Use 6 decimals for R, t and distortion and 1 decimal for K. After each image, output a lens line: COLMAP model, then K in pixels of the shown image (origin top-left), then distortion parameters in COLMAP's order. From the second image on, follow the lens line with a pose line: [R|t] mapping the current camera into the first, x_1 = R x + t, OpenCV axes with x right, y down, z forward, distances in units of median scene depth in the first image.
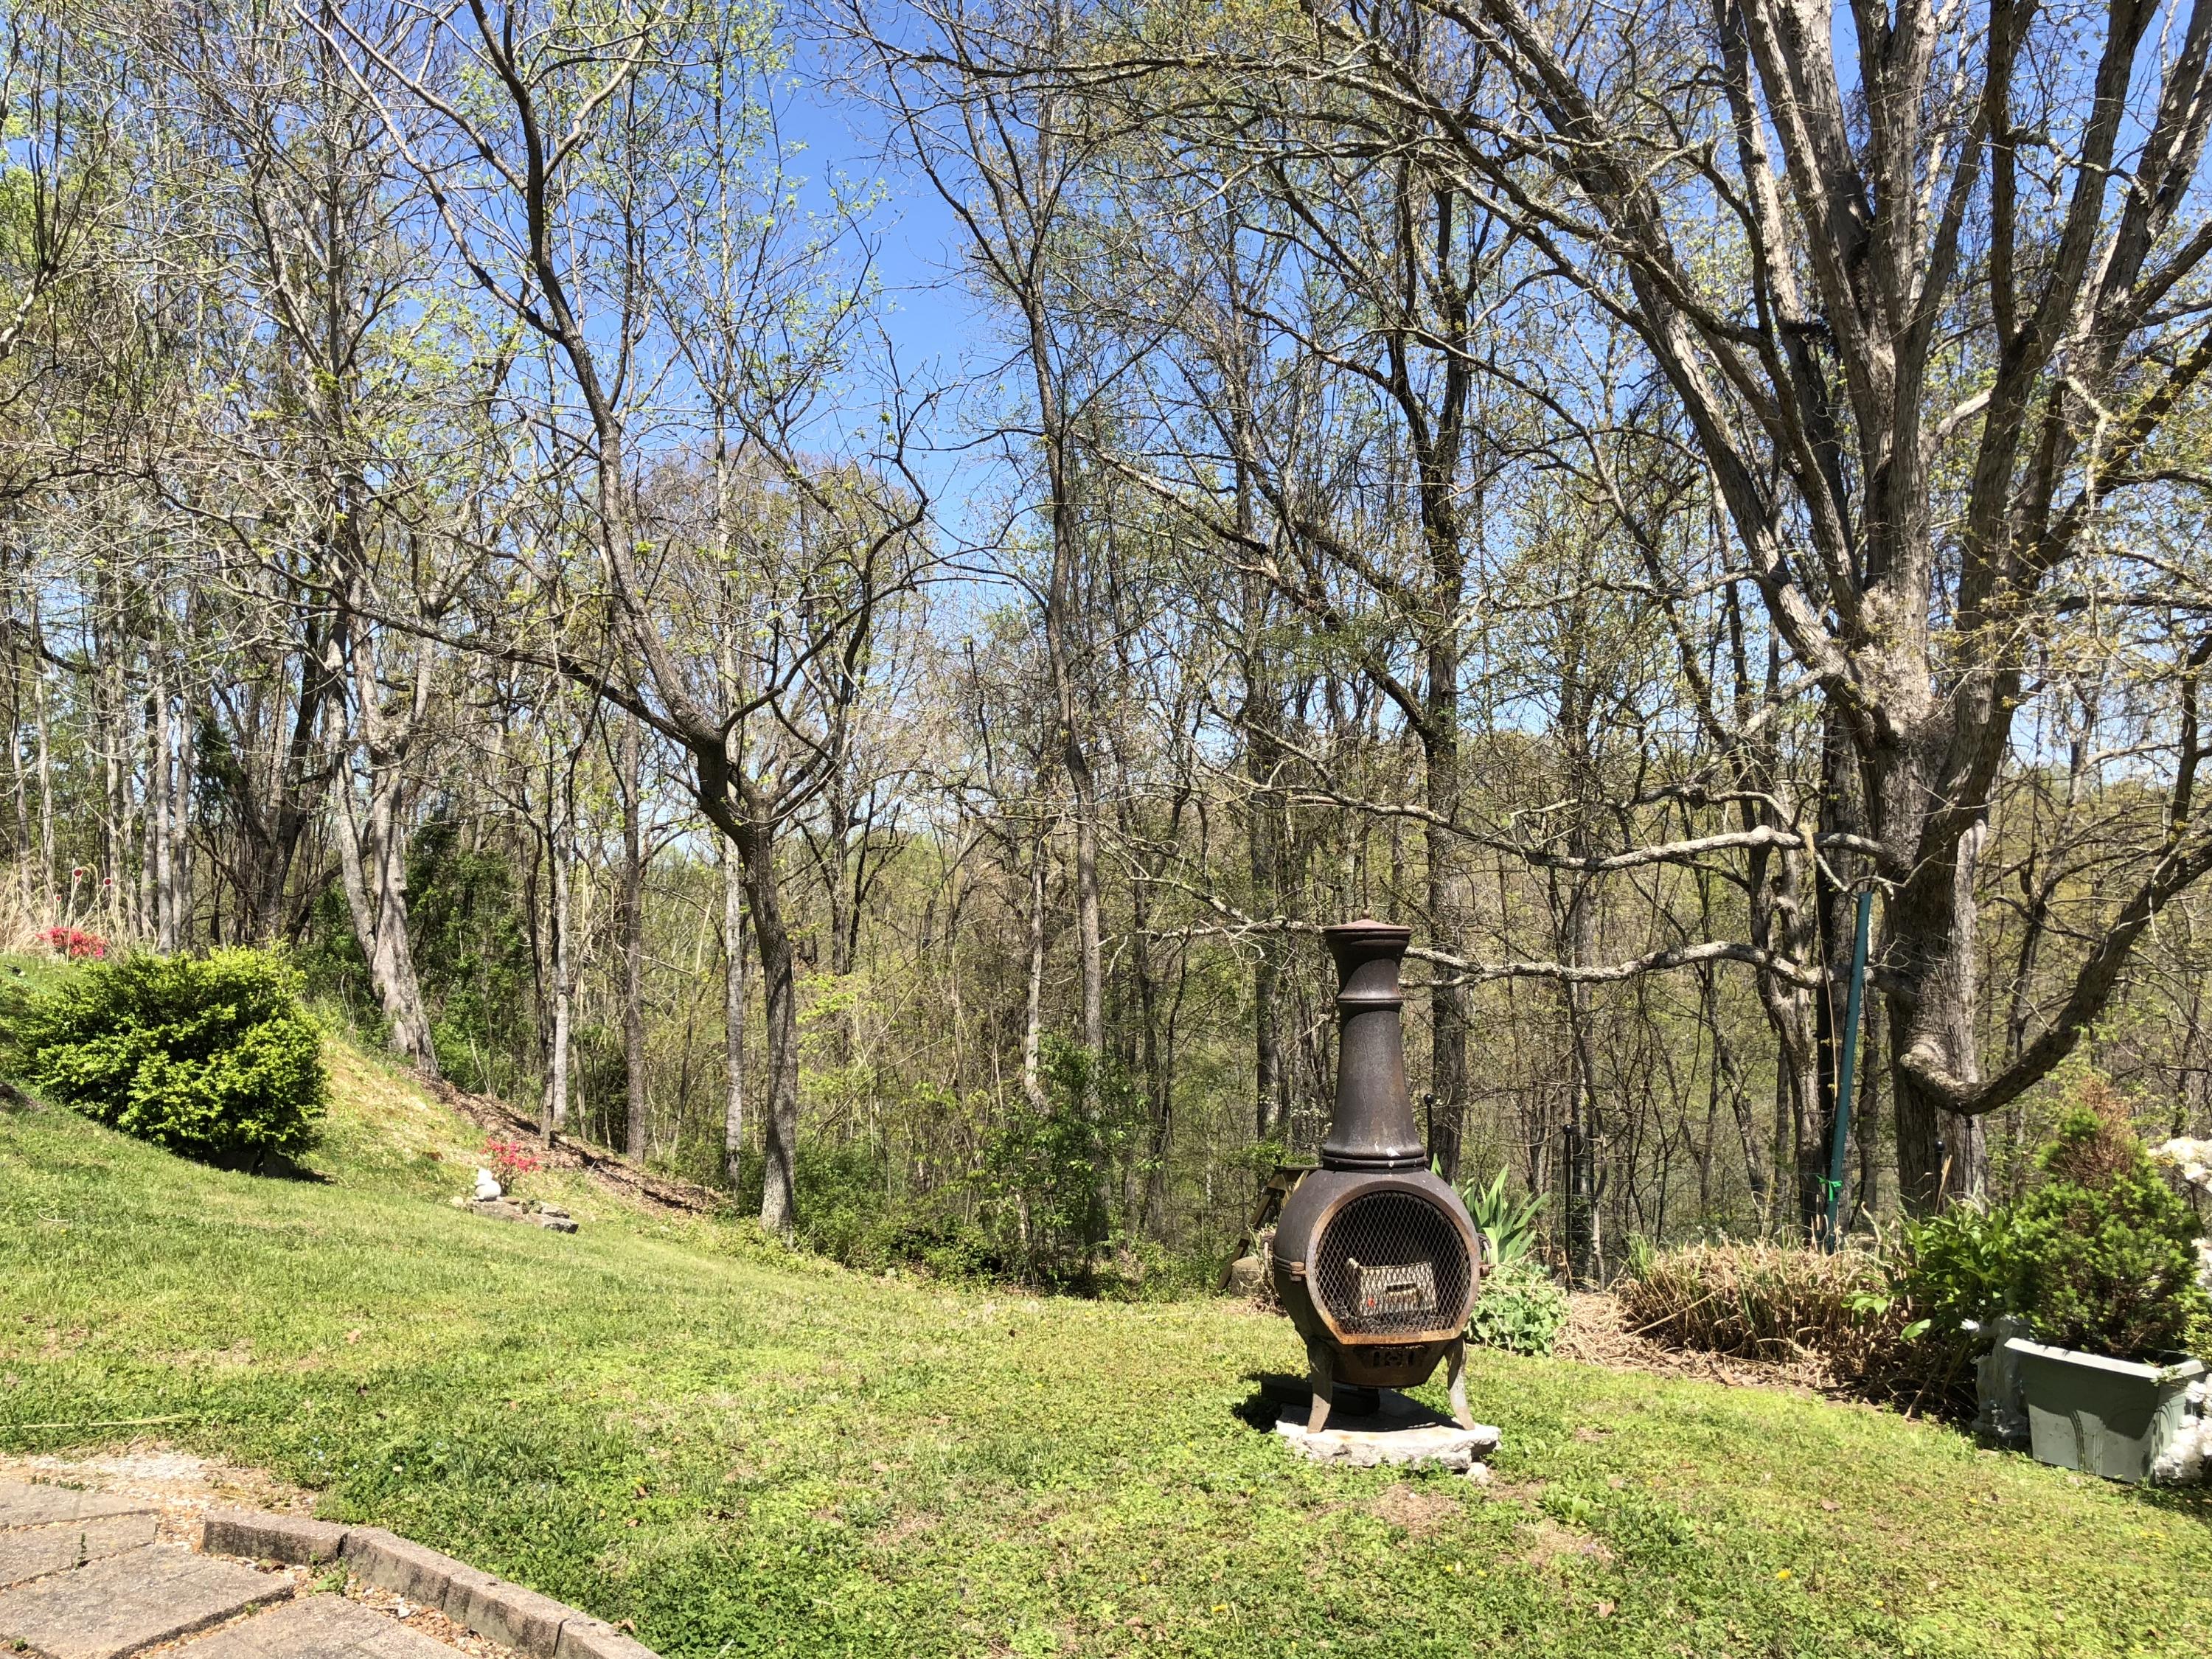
lens RADIAL K [[1809.6, 0, 1105.3], [0, 1809.6, 838.9], [0, 0, 1]] dist [0.028674, -0.026680]
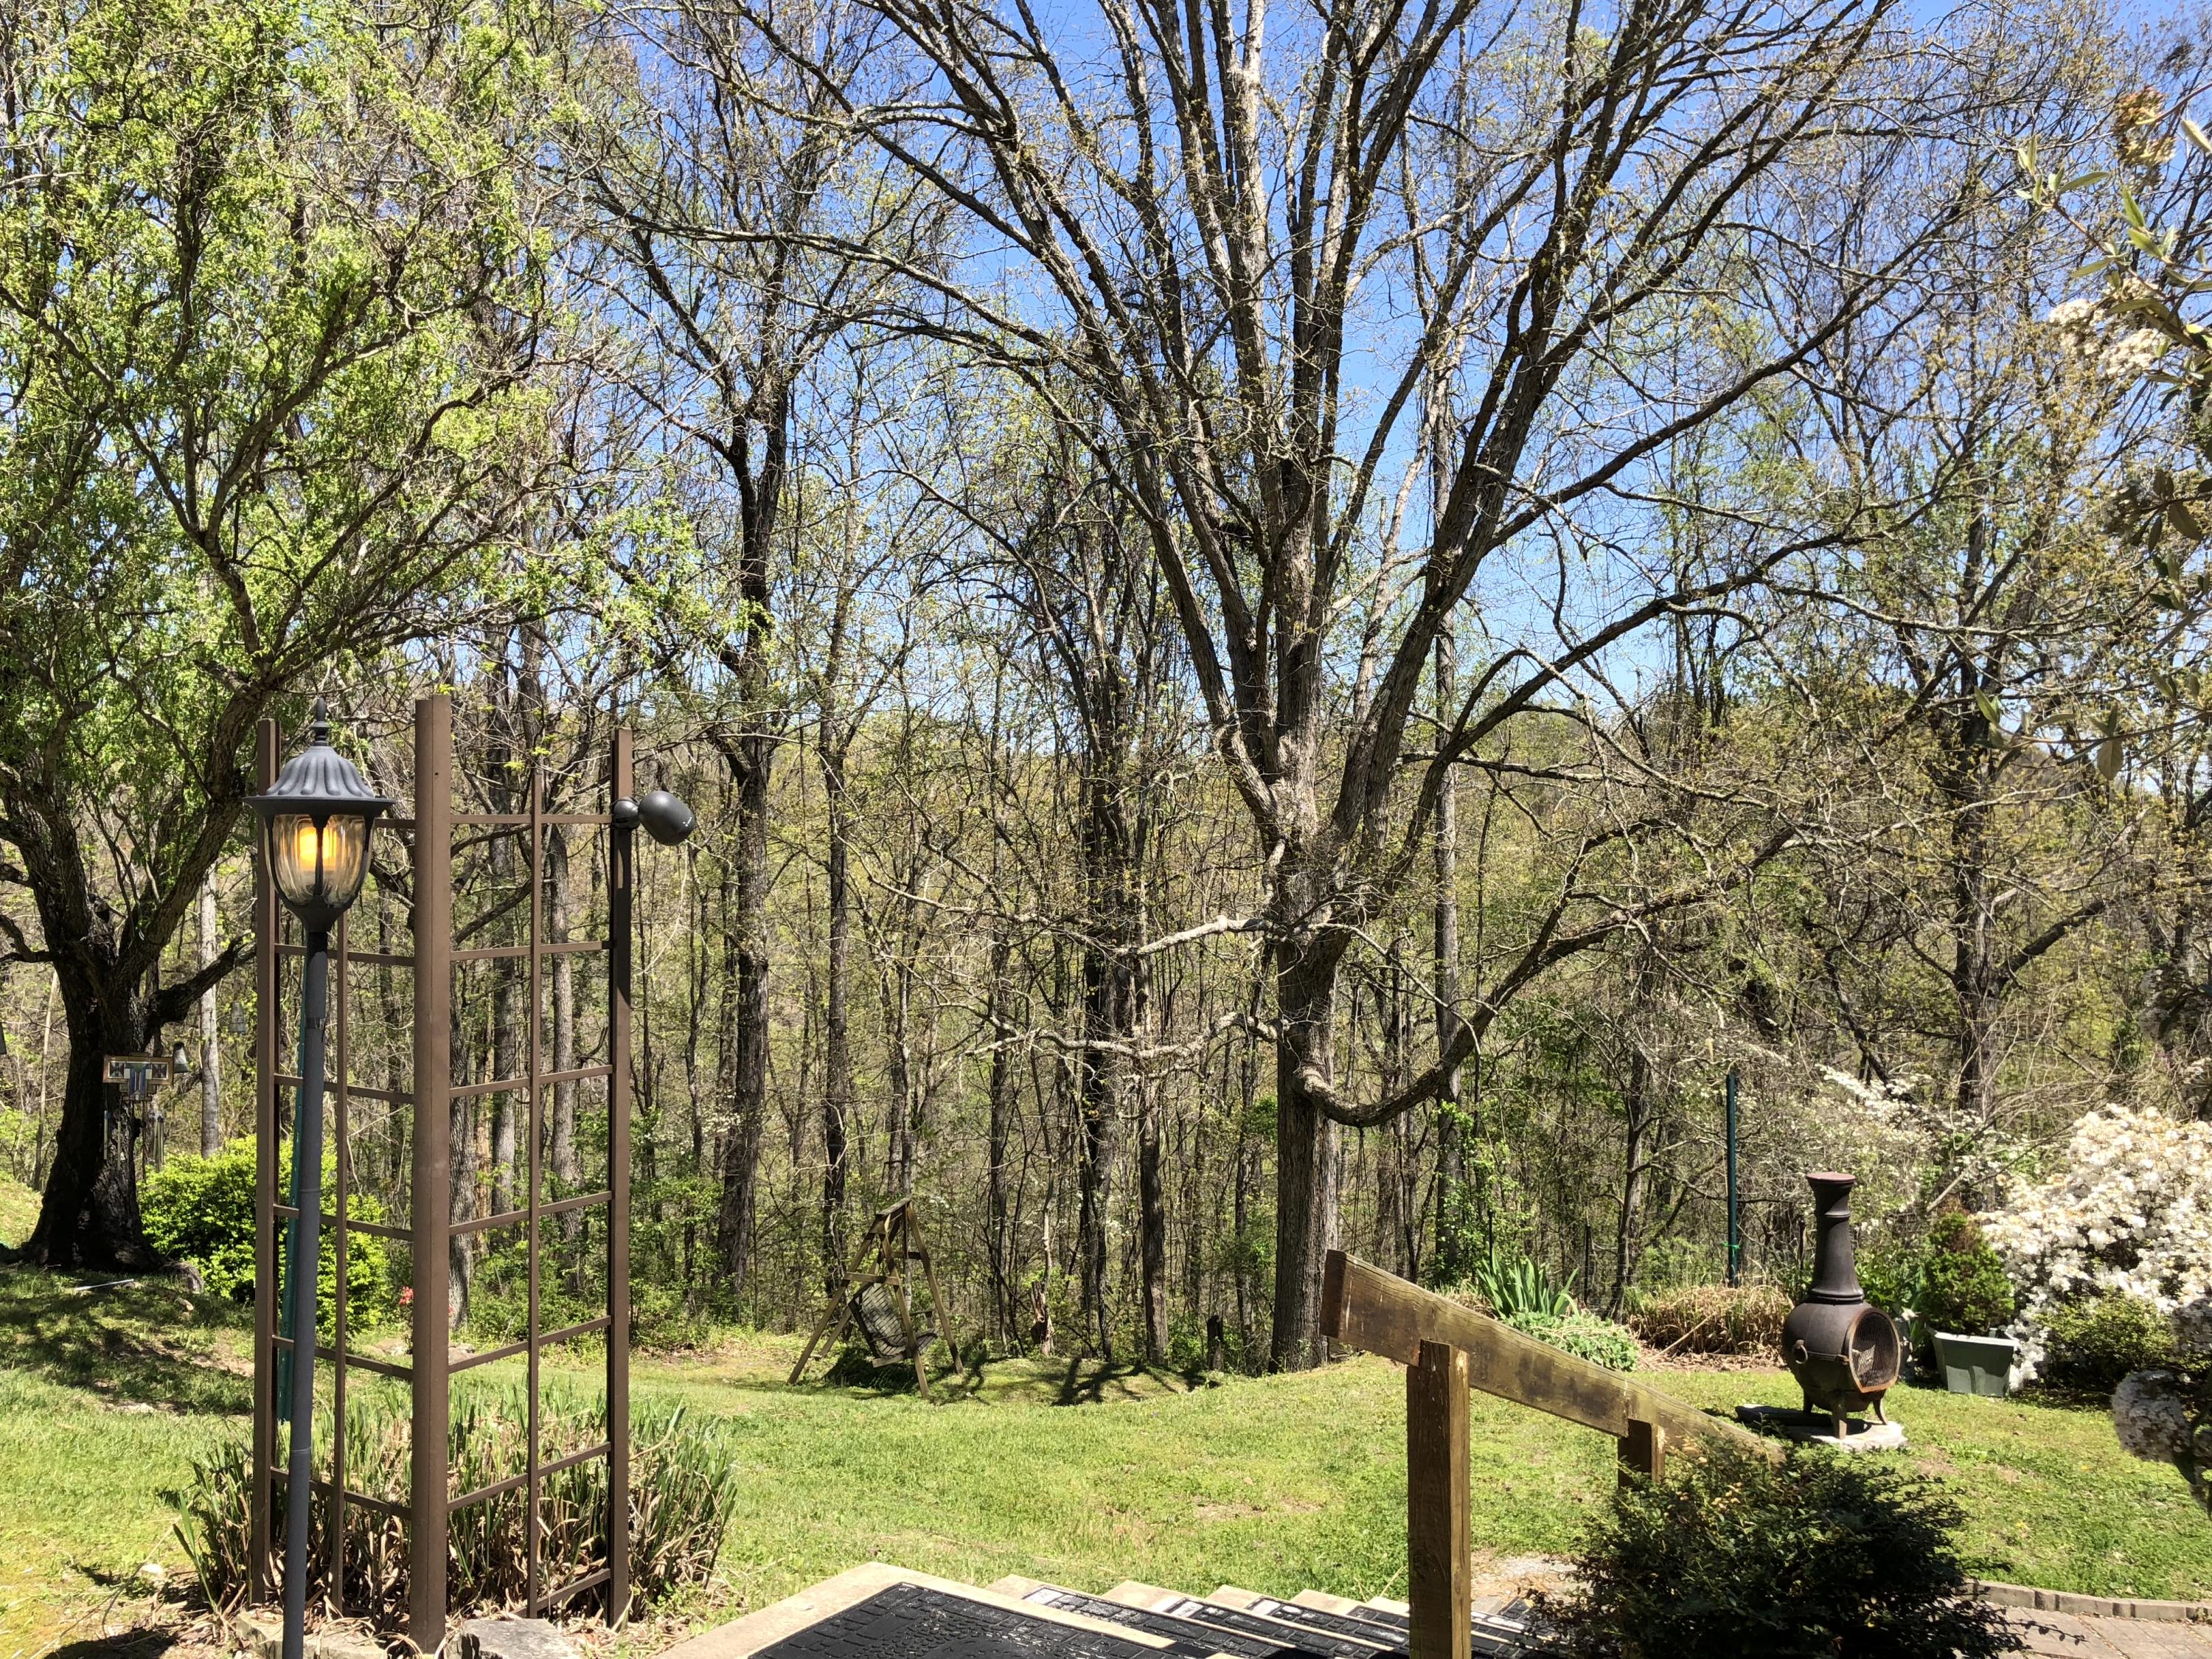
lens RADIAL K [[1809.6, 0, 1100.8], [0, 1809.6, 829.6], [0, 0, 1]] dist [0.028674, -0.026680]
pose [[0.842543, 0.006880, 0.538585, -1.394240], [-0.020023, 0.999627, 0.018553, -0.307328], [-0.538256, -0.026416, 0.842367, -0.195811]]
